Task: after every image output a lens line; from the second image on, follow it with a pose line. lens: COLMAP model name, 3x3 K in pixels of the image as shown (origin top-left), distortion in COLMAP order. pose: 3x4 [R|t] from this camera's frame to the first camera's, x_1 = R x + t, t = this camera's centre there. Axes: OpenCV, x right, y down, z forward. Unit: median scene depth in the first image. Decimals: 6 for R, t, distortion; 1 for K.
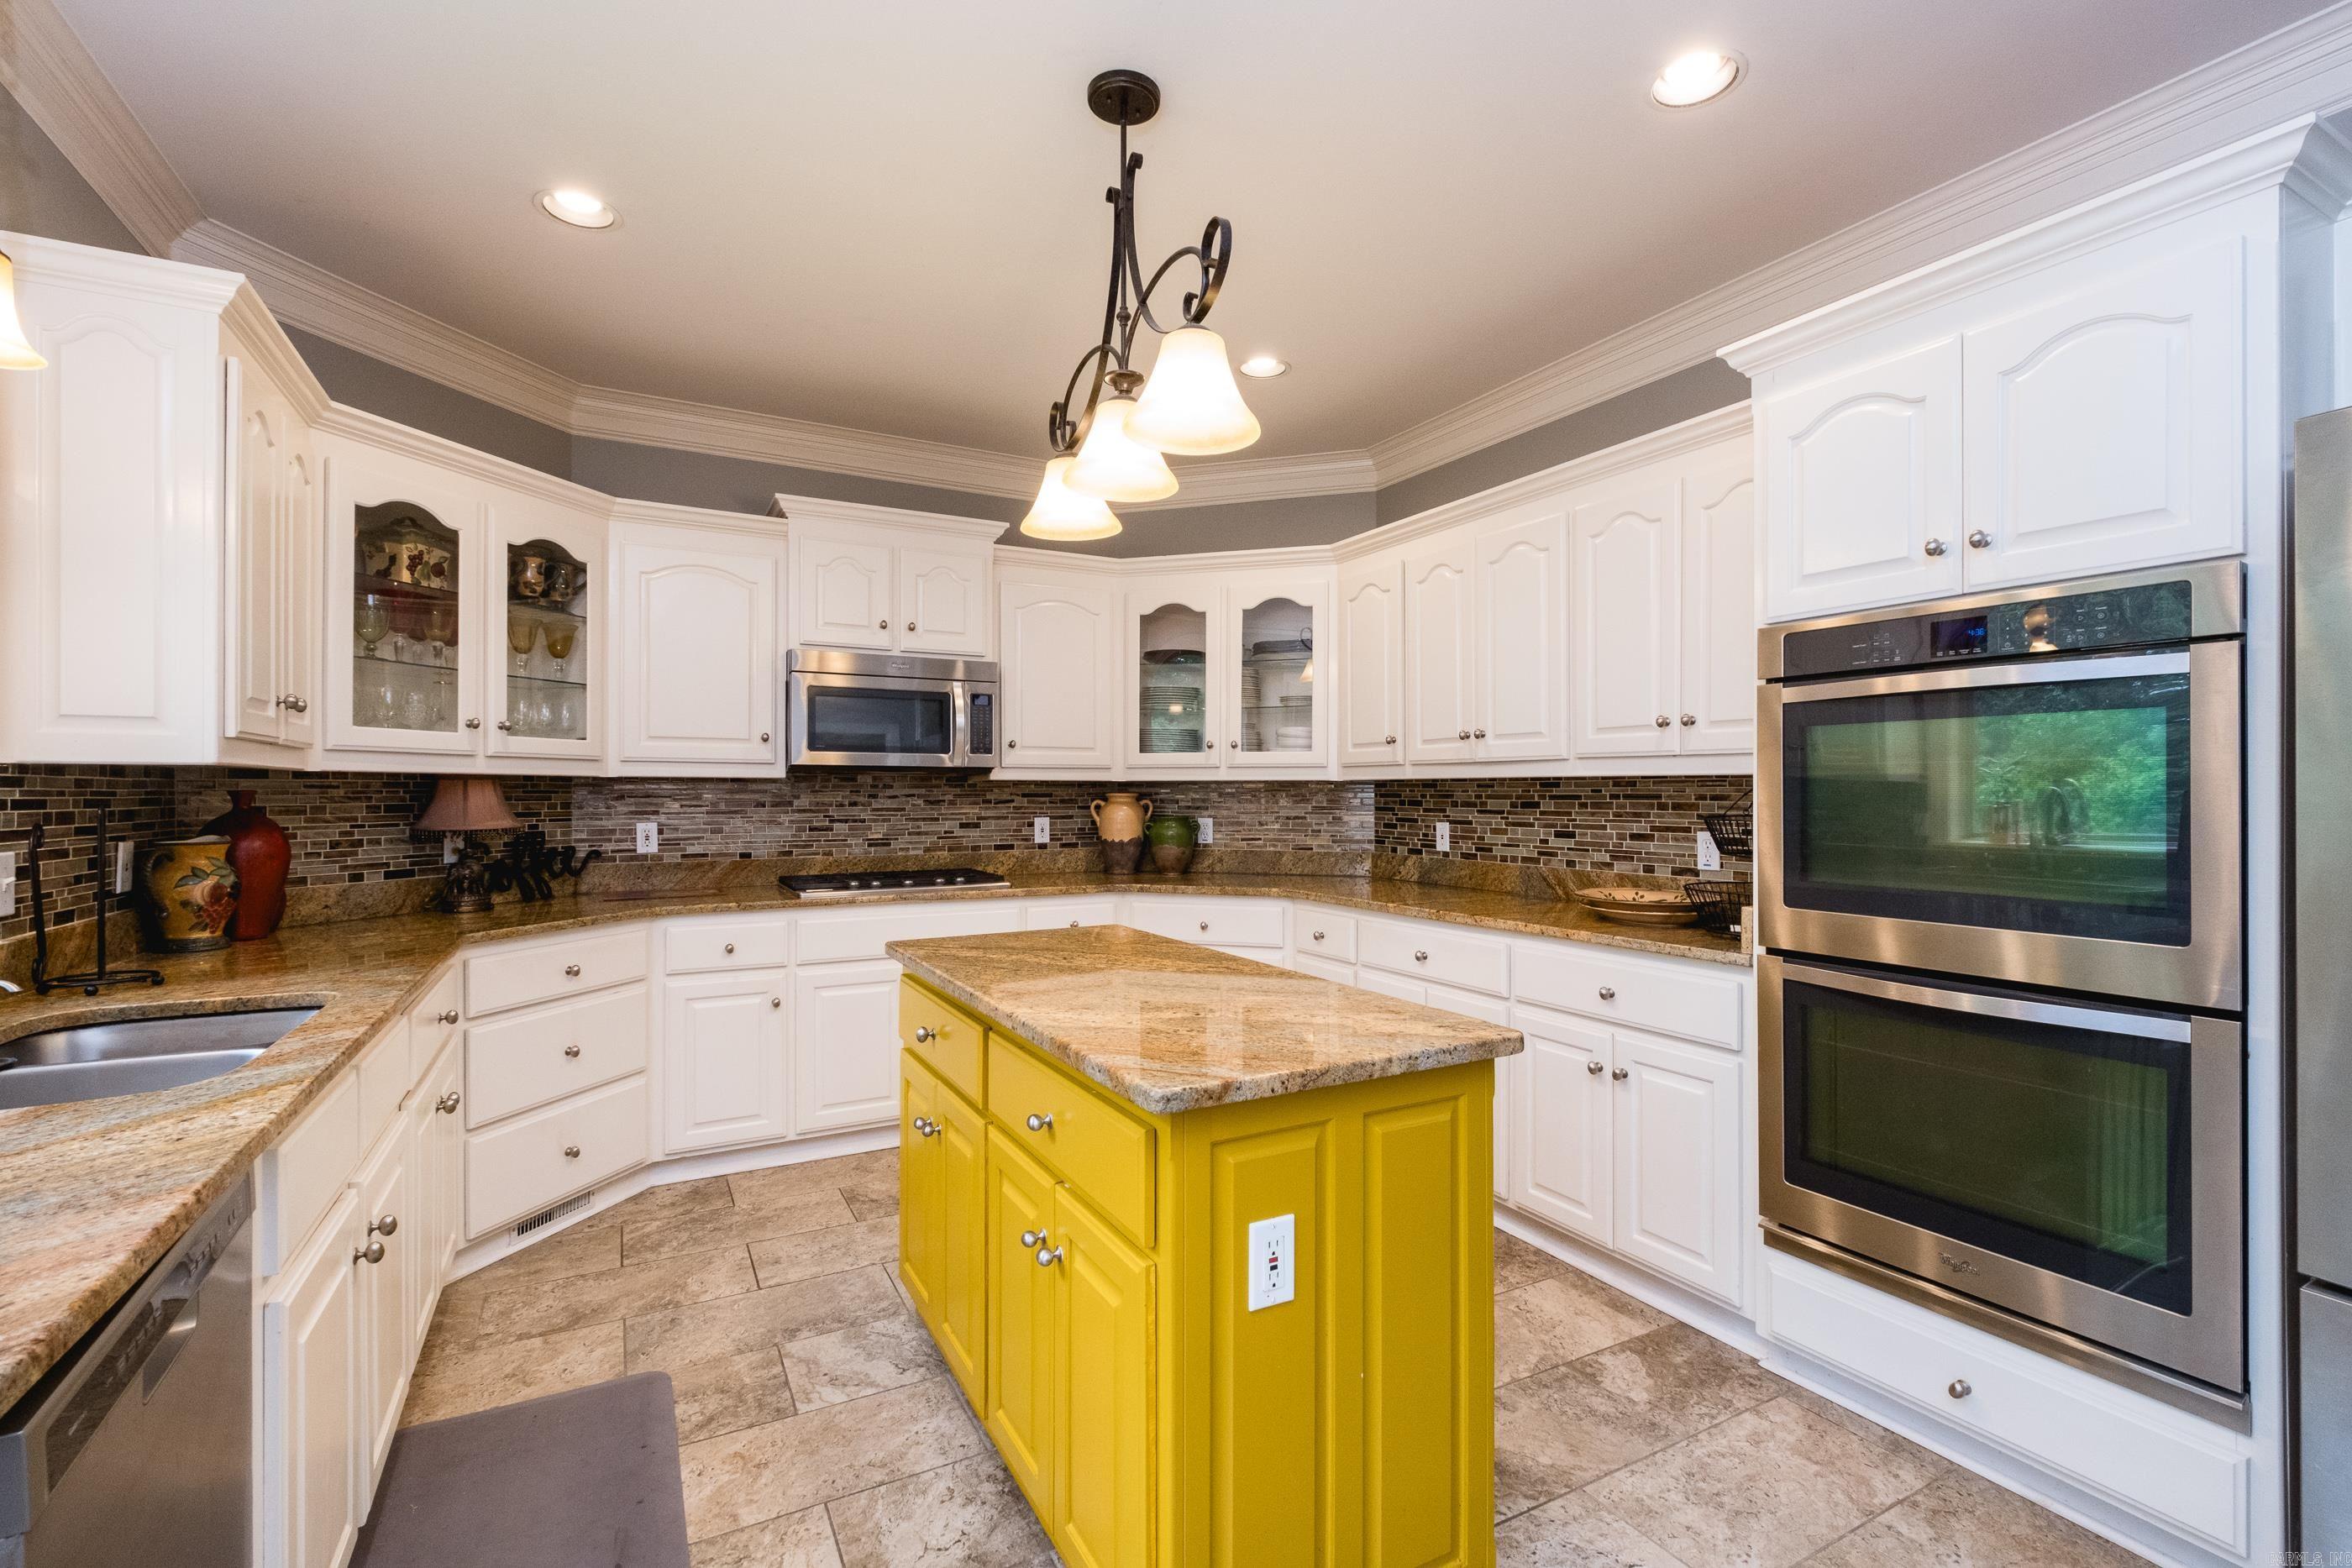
lens RADIAL K [[1010.9, 0, 1183.1], [0, 1010.9, 793.8], [0, 0, 1]] dist [0.000643, -0.003809]
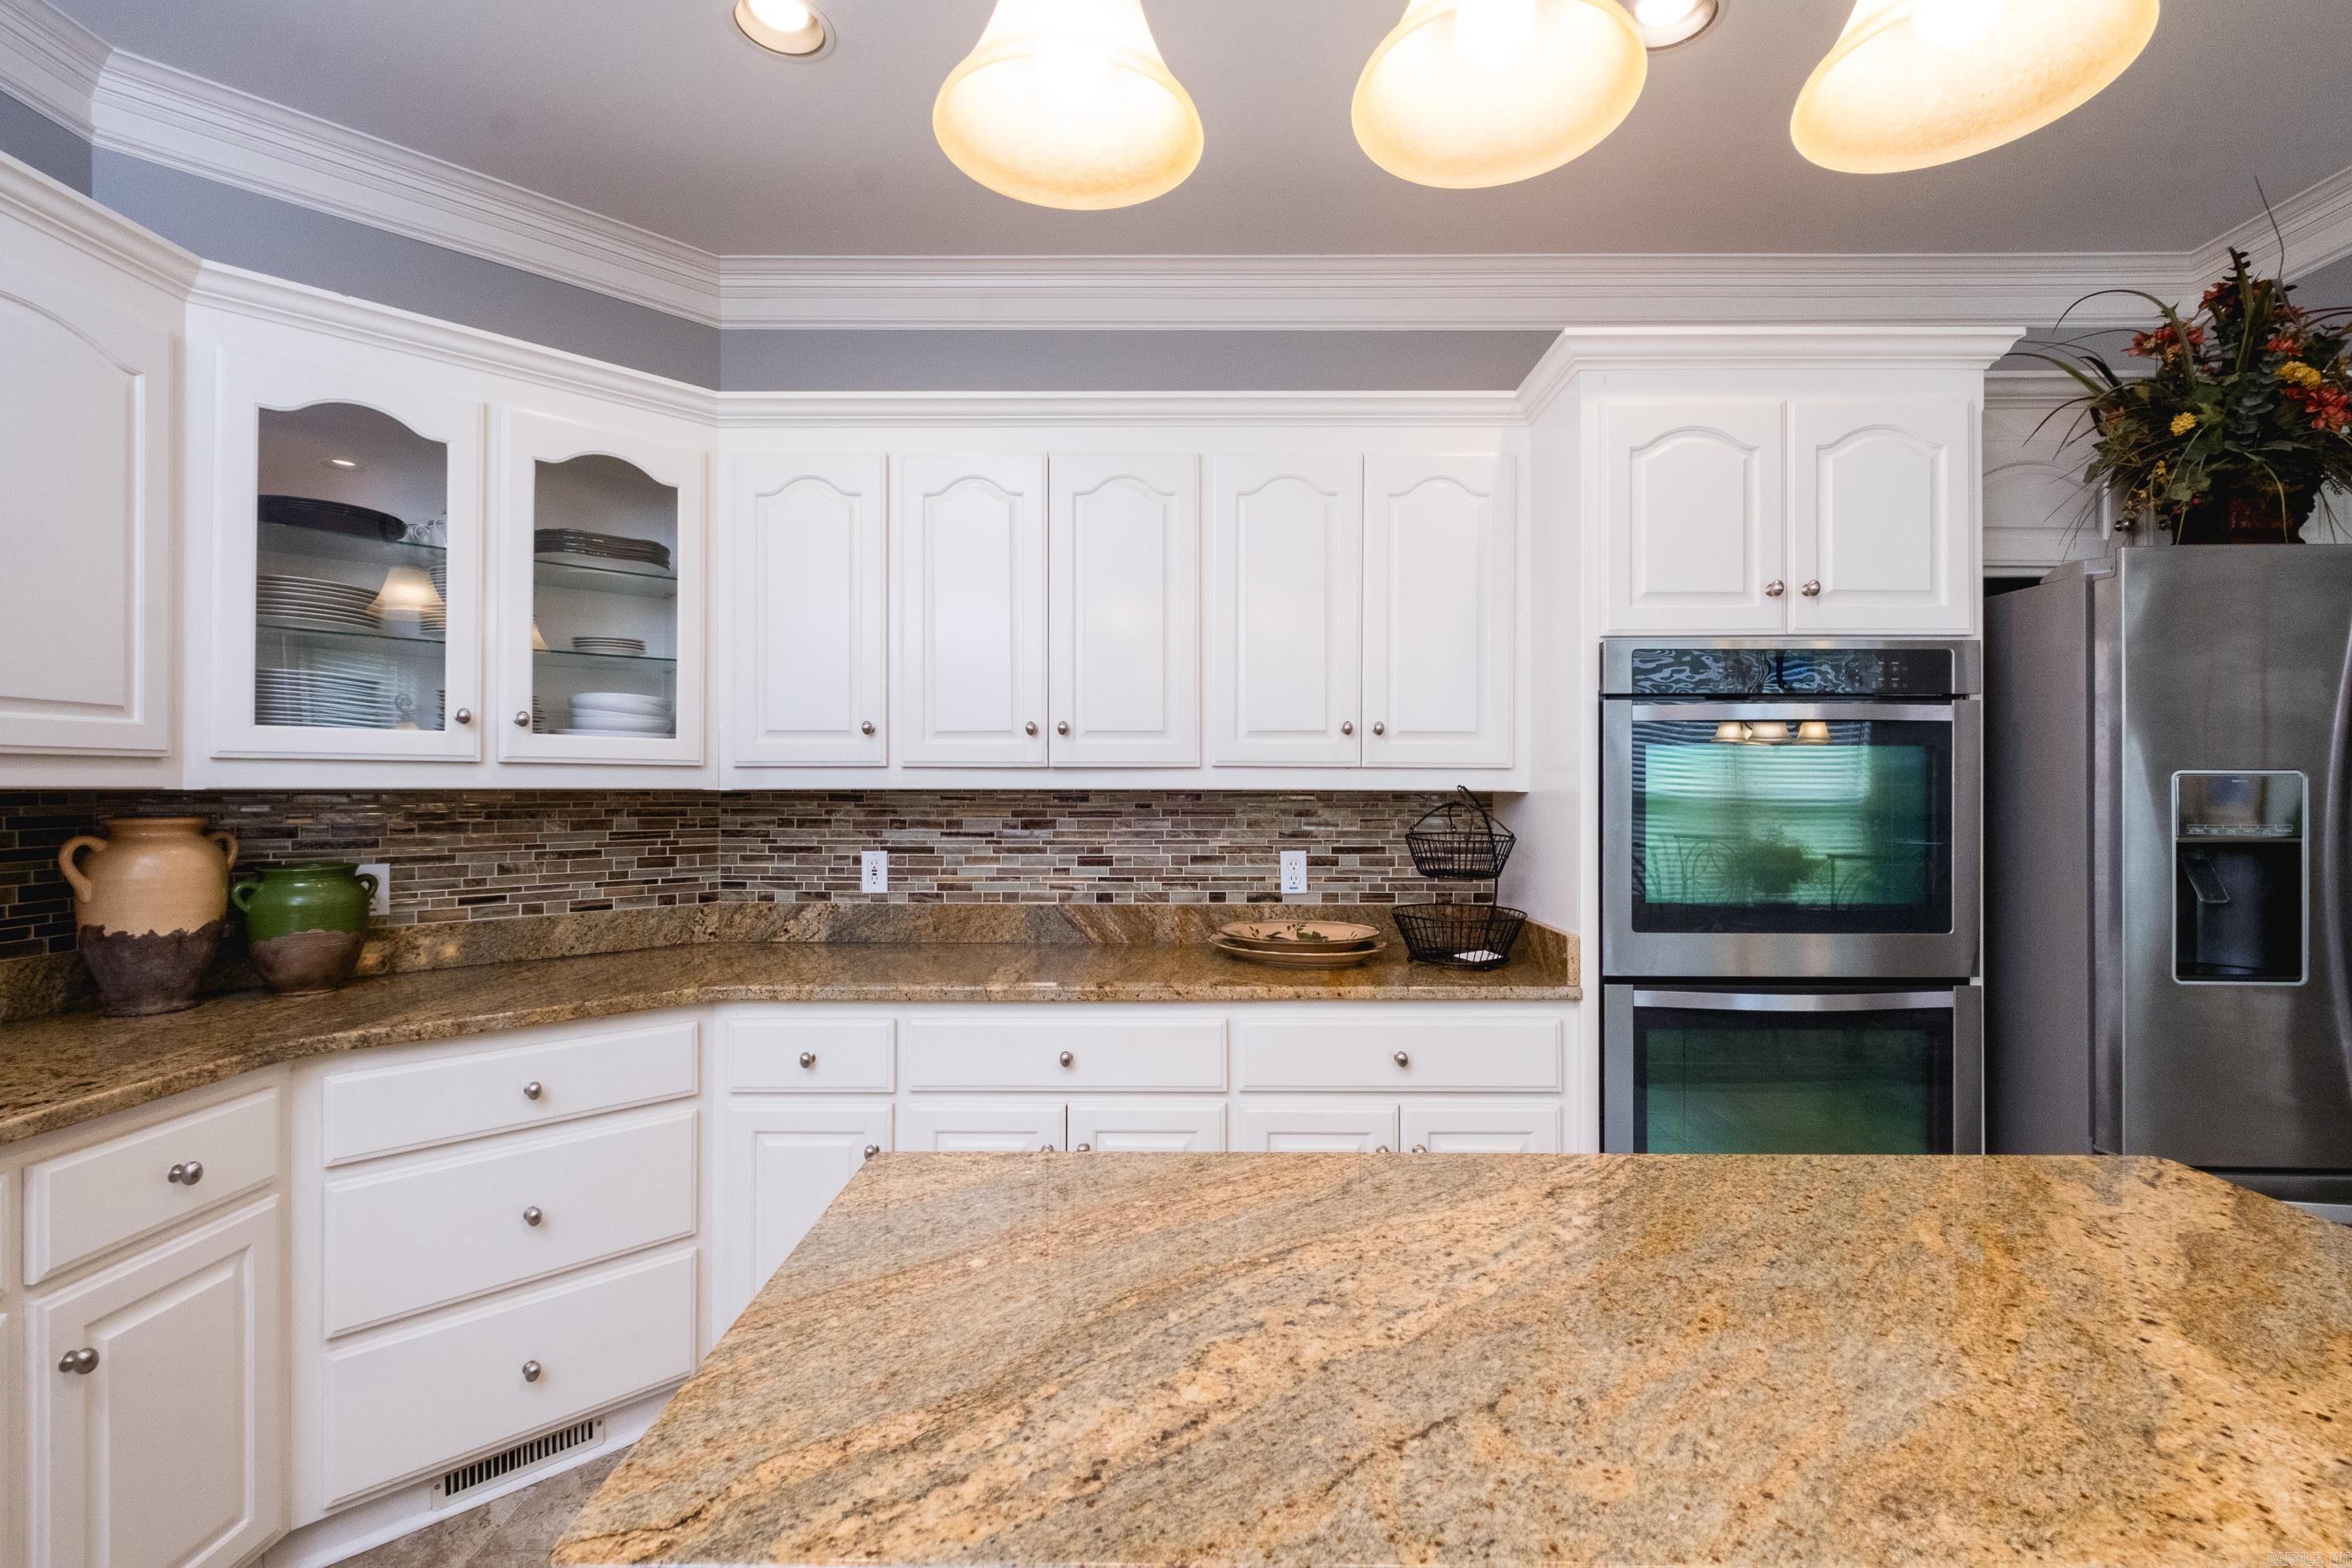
lens RADIAL K [[1010.9, 0, 1183.1], [0, 1010.9, 793.8], [0, 0, 1]] dist [0.000643, -0.003809]
pose [[0.485651, -0.002961, 0.874148, -0.282134], [0.001607, 0.999996, 0.002495, -0.014254], [-0.874151, 0.000193, 0.485654, 0.562042]]
